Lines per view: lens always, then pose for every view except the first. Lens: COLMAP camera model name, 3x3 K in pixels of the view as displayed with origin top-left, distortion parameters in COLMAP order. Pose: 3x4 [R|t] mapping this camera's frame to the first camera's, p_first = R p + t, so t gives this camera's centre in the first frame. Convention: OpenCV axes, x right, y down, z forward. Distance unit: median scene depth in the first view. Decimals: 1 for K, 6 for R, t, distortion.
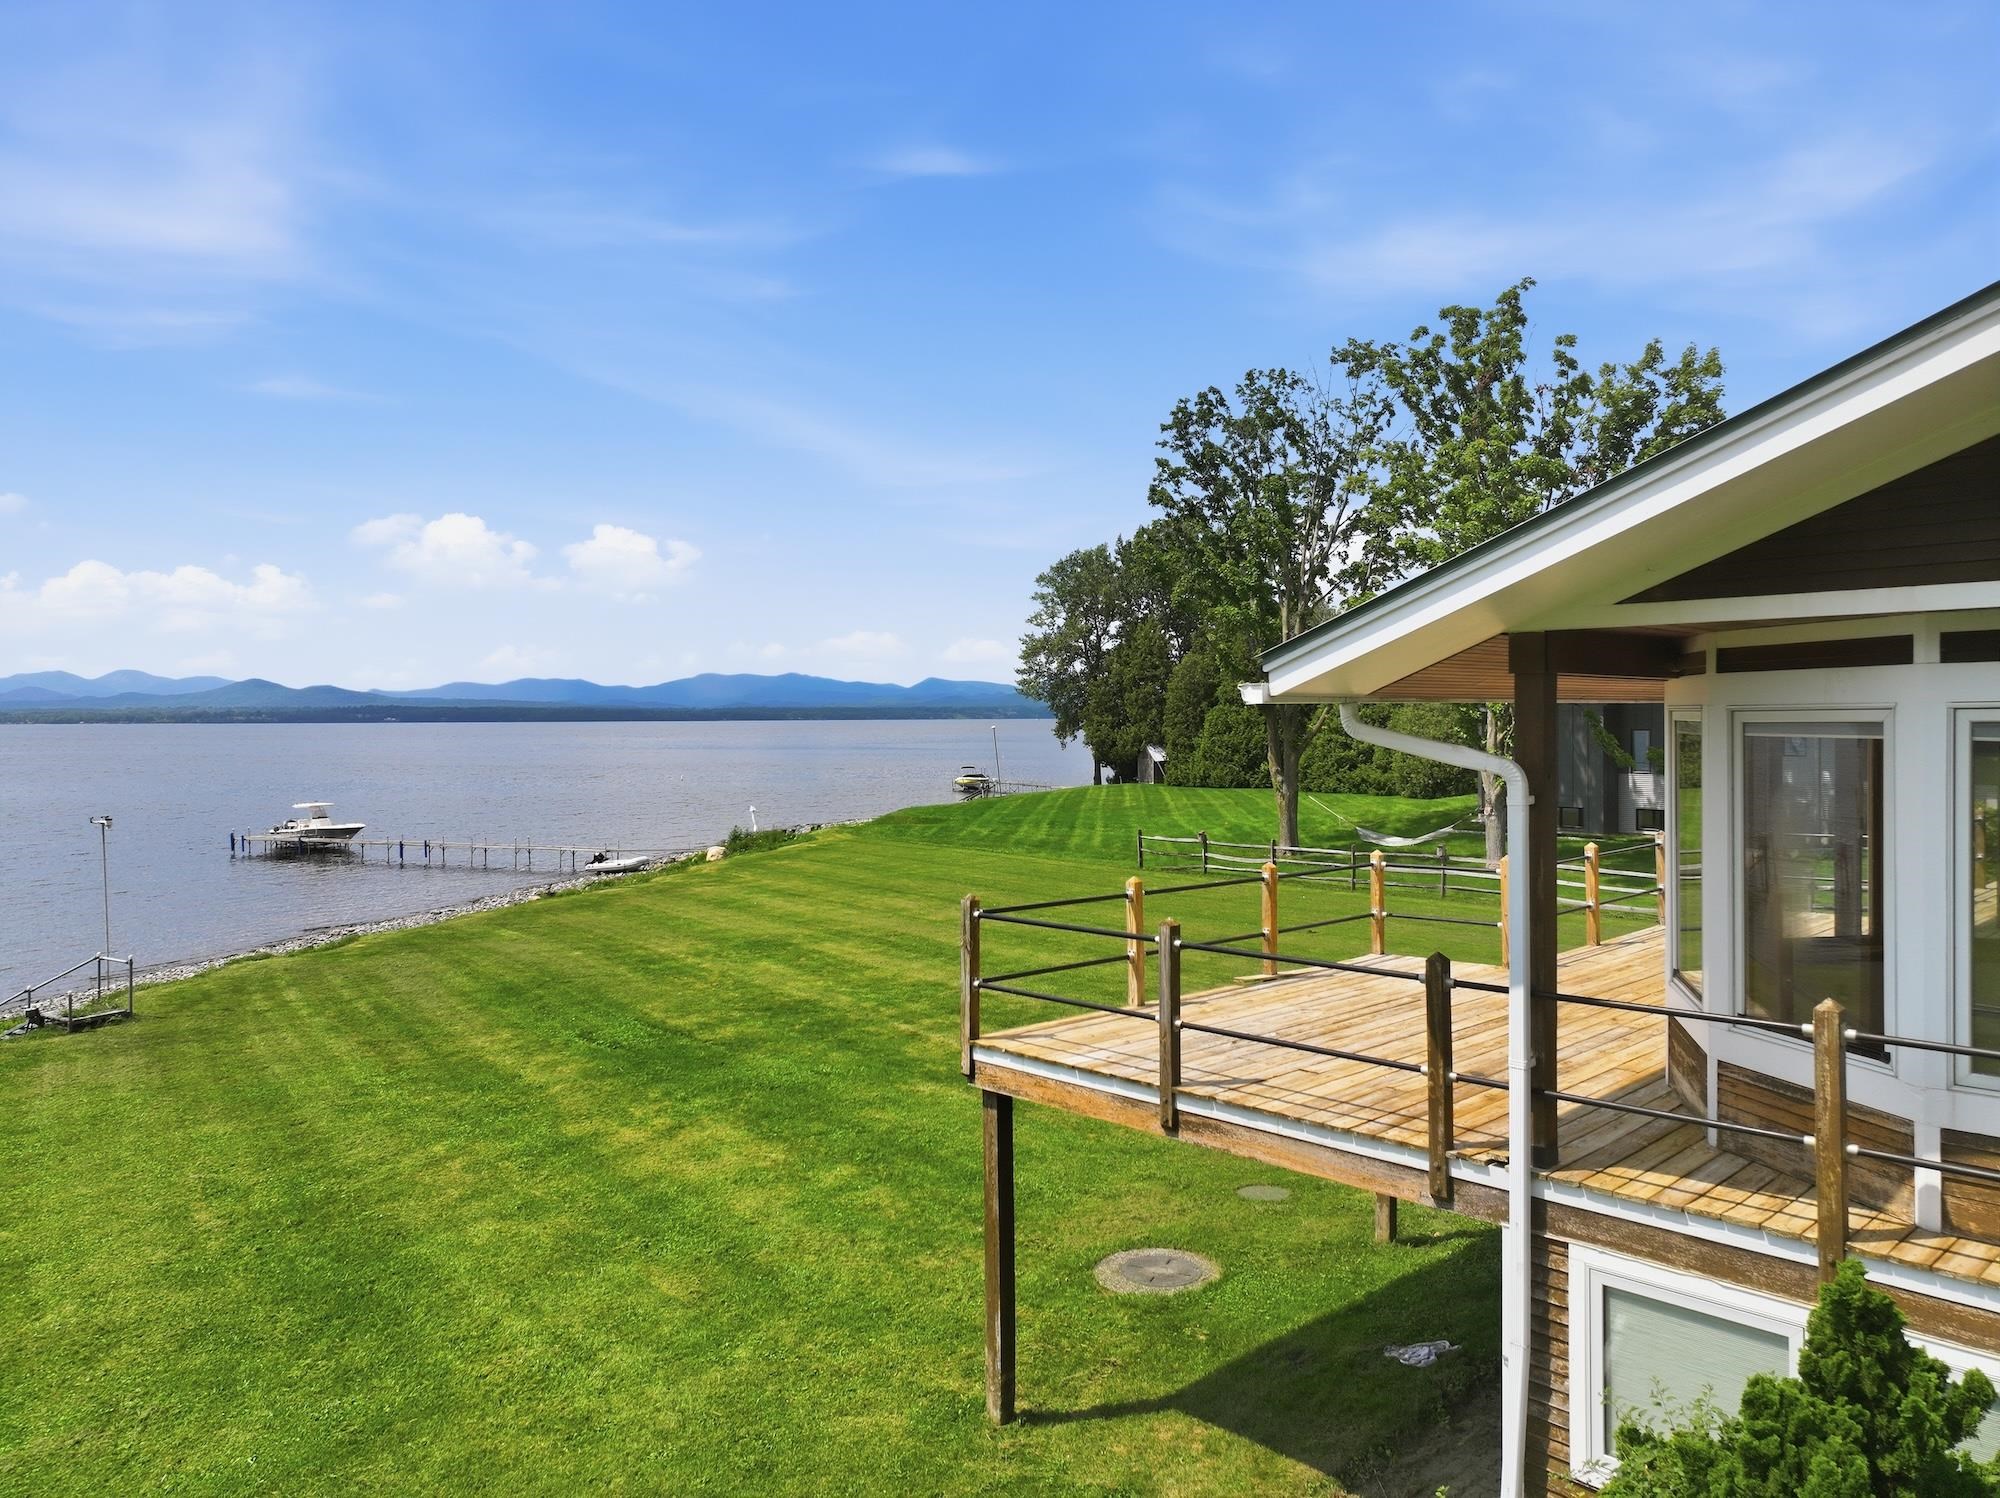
lens RADIAL K [[1392.0, 0, 1000.0], [0, 1392.0, 749.0], [0, 0, 1]] dist [0.001401, 0.001722]
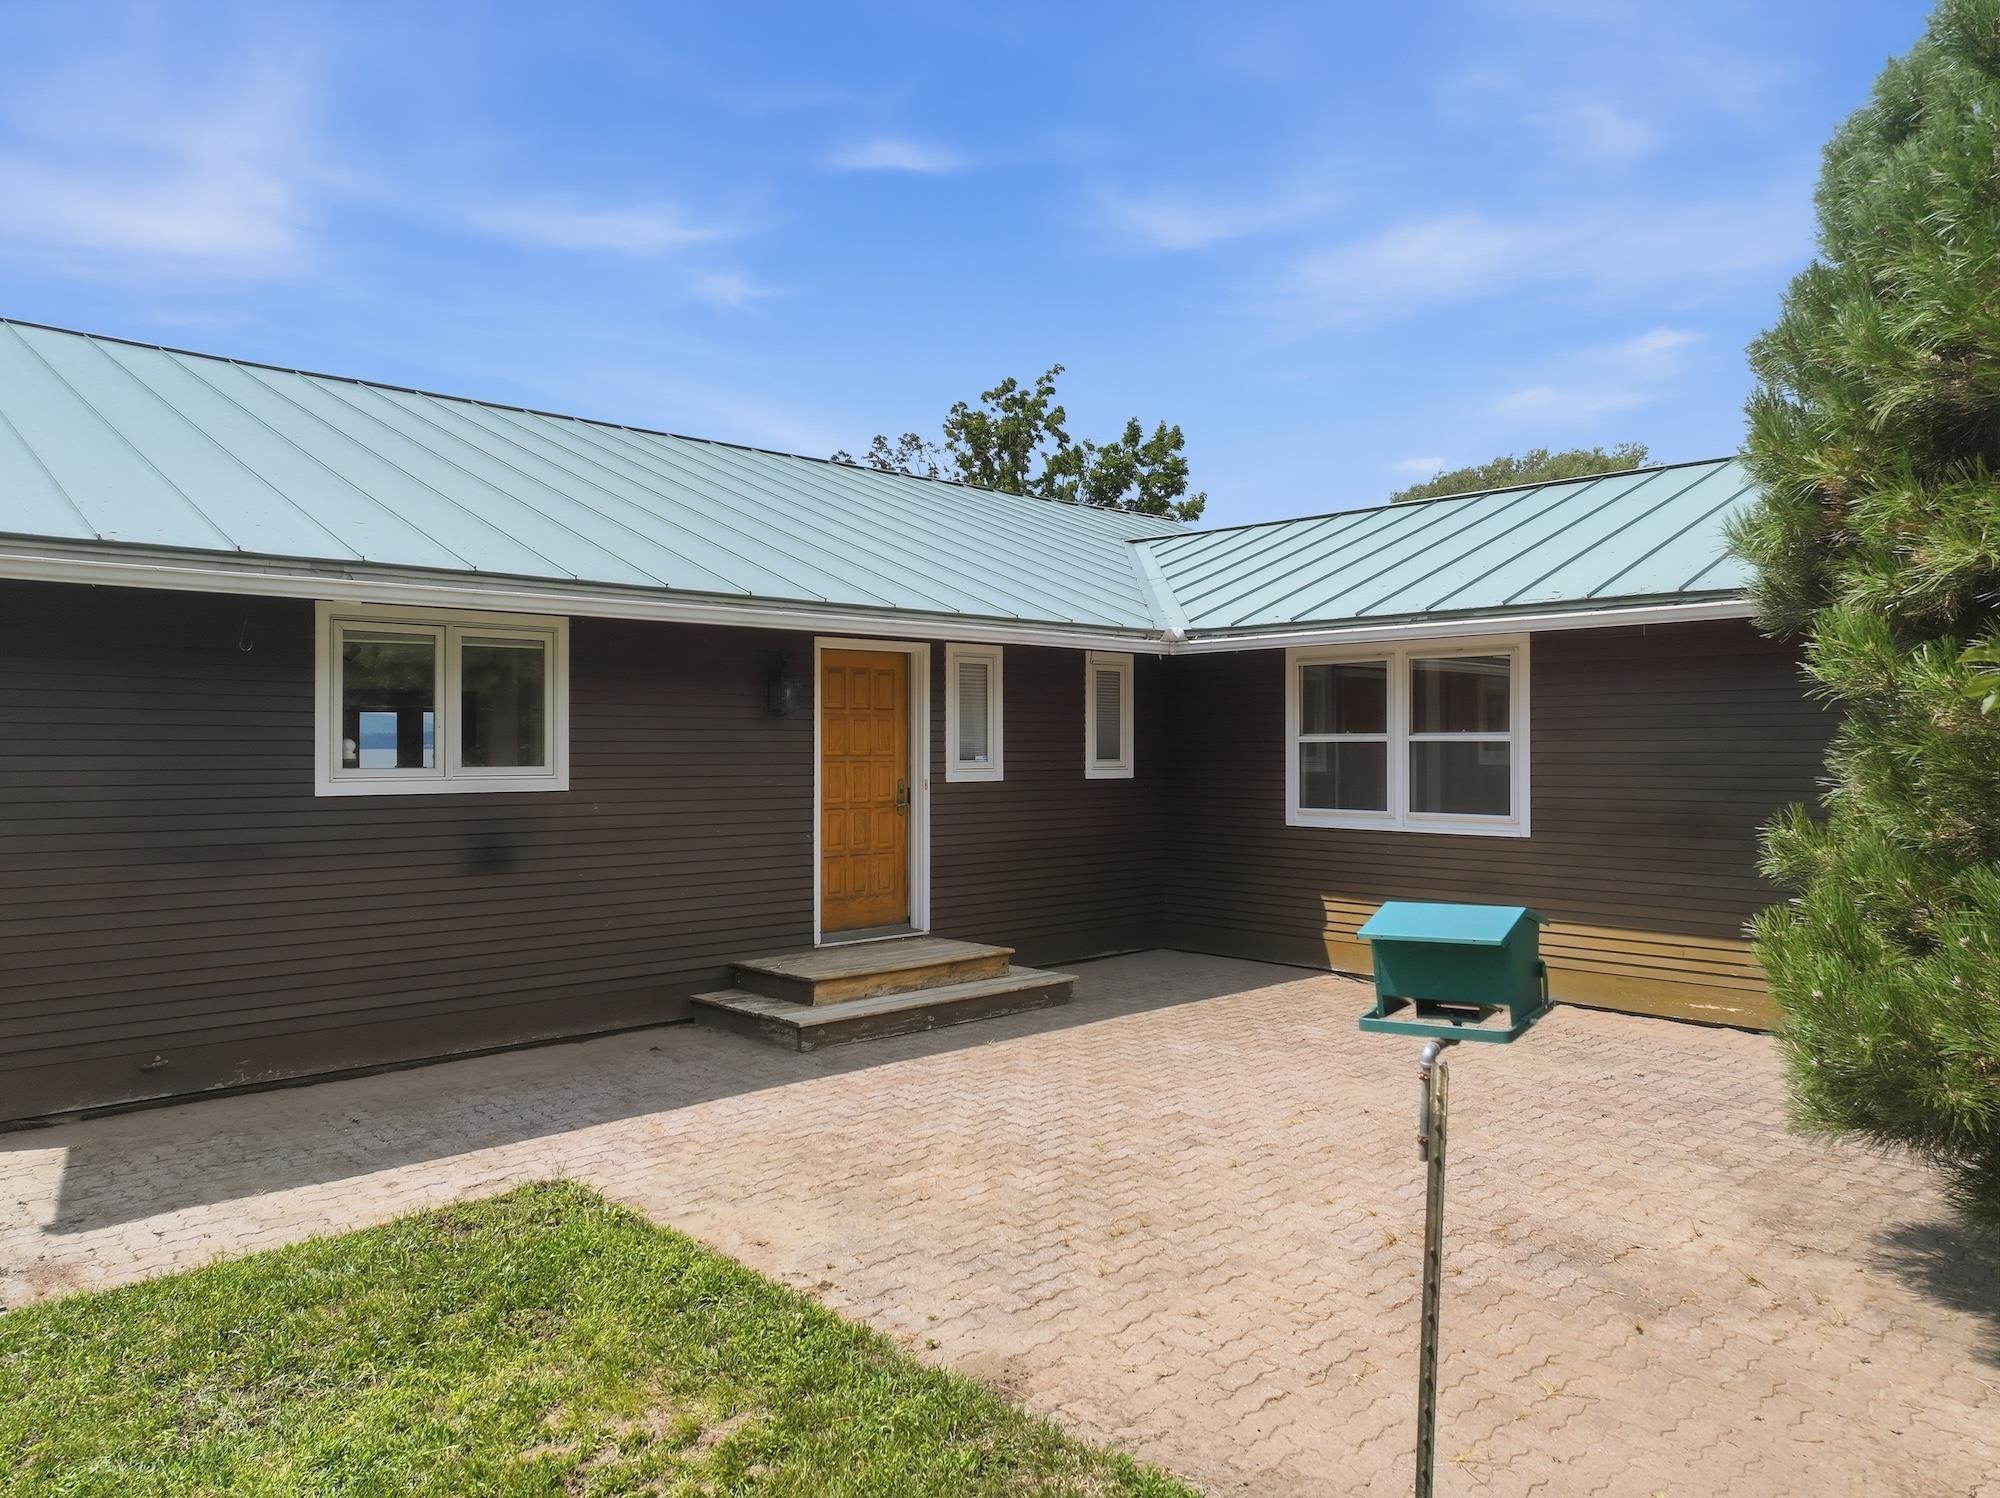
lens RADIAL K [[1439.3, 0, 1000.0], [0, 1439.3, 749.0], [0, 0, 1]] dist [0.011128, 0.004573]
pose [[0.999026, 0.005203, -0.043823, 0.182338], [-0.005396, 0.999976, -0.004289, -0.002343], [0.043799, 0.004521, 0.999030, -0.107297]]
